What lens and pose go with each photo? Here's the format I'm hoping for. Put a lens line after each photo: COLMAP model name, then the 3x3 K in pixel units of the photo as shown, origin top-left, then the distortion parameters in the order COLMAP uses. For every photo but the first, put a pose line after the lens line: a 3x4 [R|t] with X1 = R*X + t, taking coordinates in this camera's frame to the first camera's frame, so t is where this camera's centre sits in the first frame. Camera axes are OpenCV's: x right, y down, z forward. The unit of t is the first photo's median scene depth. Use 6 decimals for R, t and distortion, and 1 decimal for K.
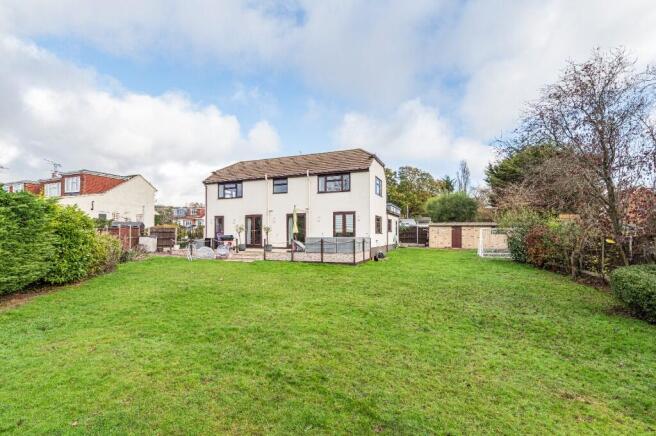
lens RADIAL K [[299.2, 0, 321.3], [0, 299.2, 218.4], [0, 0, 1]] dist [-0.001480, -0.000216]
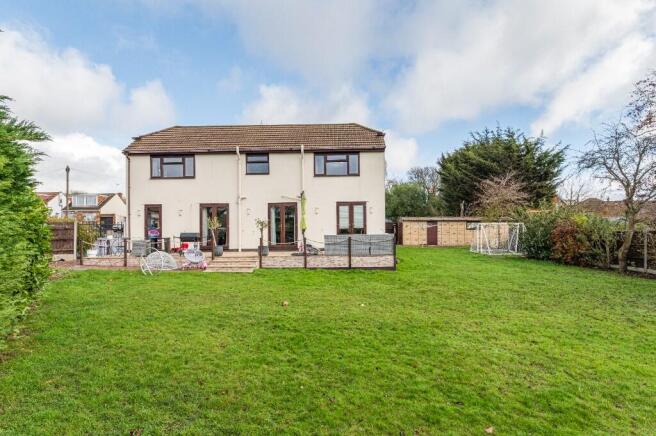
lens RADIAL K [[336.3, 0, 328.0], [0, 336.3, 218.0], [0, 0, 1]] dist [-0.001920, -0.000517]
pose [[0.937669, 0.006795, 0.347464, -0.270514], [-0.011625, 0.999863, 0.011820, 0.009703], [-0.347336, -0.015122, 0.937619, 0.188943]]
